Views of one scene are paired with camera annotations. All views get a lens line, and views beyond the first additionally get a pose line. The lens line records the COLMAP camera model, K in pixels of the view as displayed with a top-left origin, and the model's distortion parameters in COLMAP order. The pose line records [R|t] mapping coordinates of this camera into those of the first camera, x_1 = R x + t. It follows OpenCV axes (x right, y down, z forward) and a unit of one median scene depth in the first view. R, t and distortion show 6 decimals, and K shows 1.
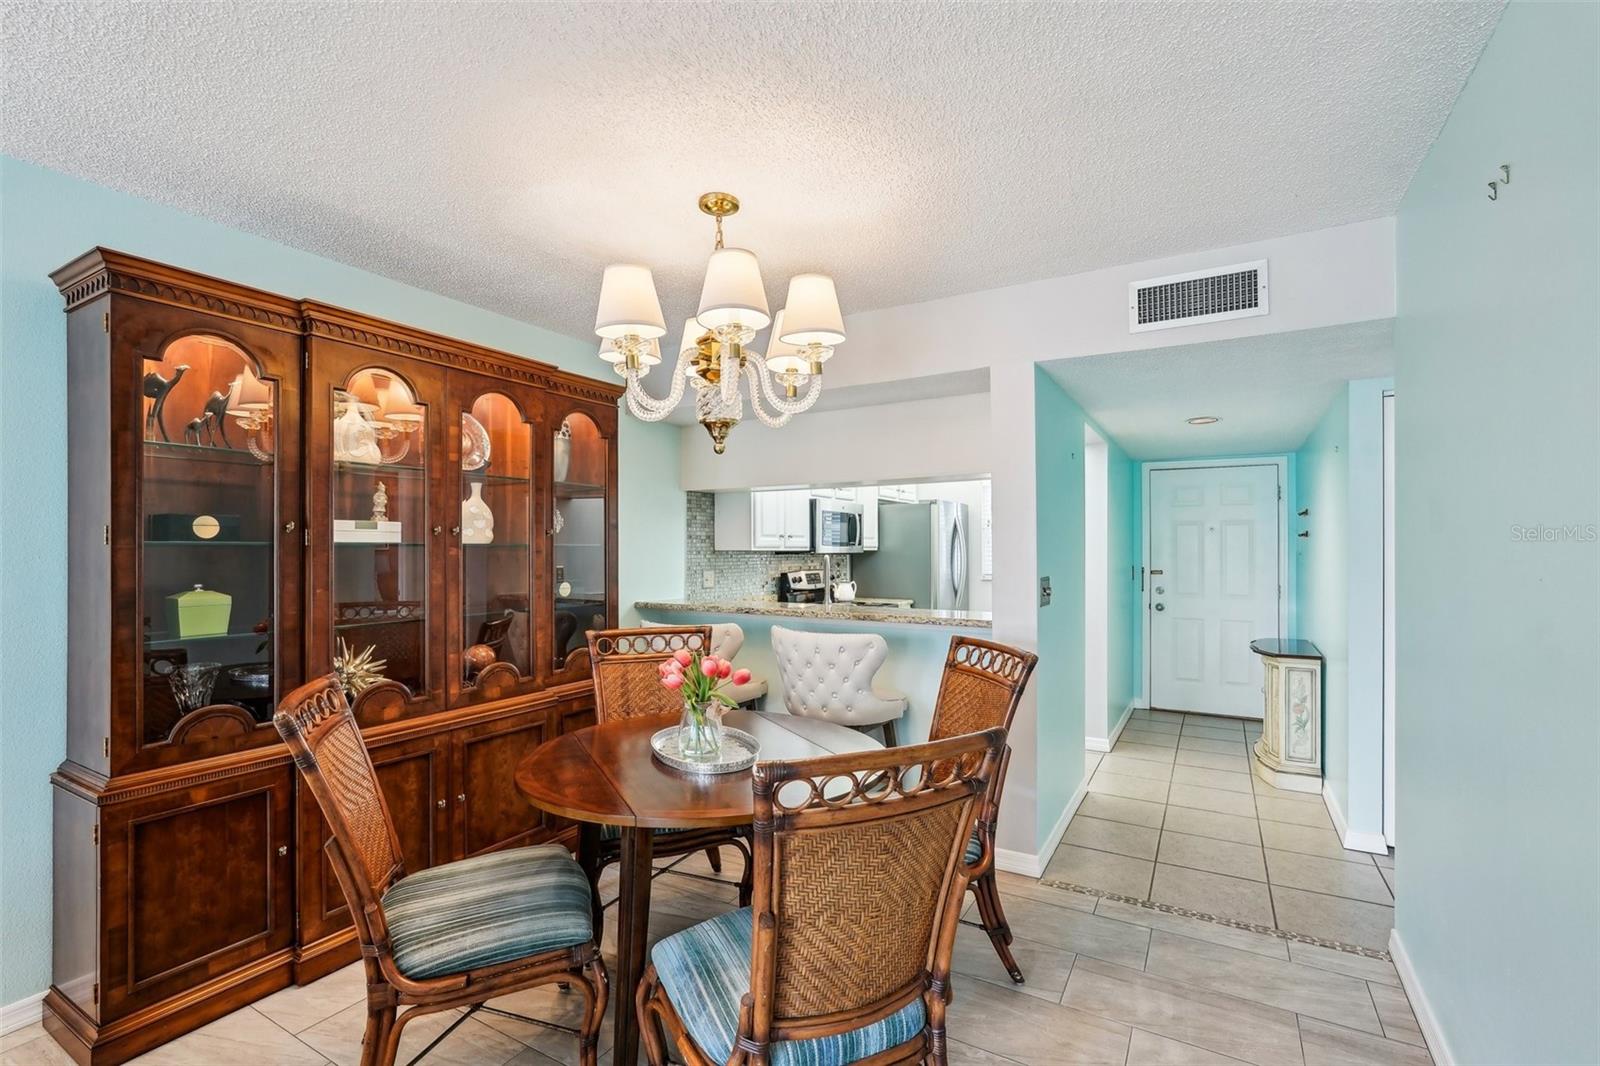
lens RADIAL K [[731.0, 0, 801.7], [0, 731.0, 542.8], [0, 0, 1]] dist [-0.010322, 0.006448]
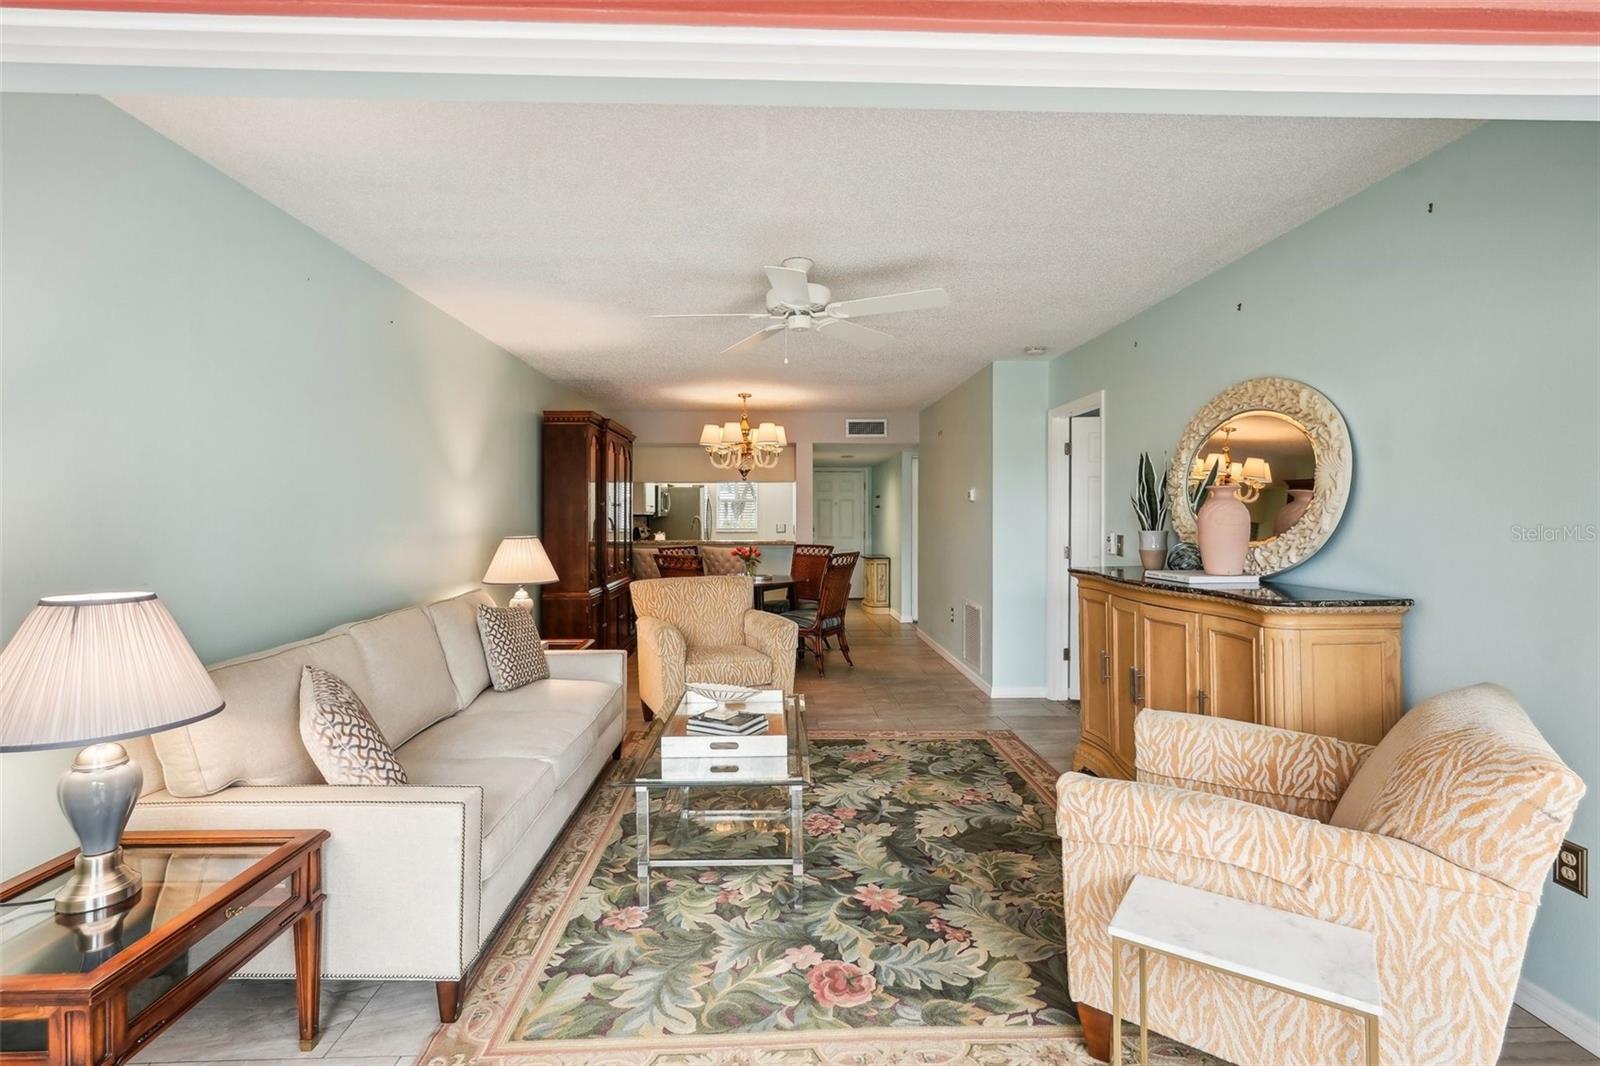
lens RADIAL K [[731.0, 0, 798.1], [0, 731.0, 519.2], [0, 0, 1]] dist [-0.010322, 0.006448]
pose [[0.848339, -0.007485, 0.529401, -0.892609], [0.000901, 0.999919, 0.012695, -0.002432], [-0.529453, -0.010293, 0.848277, -0.967963]]
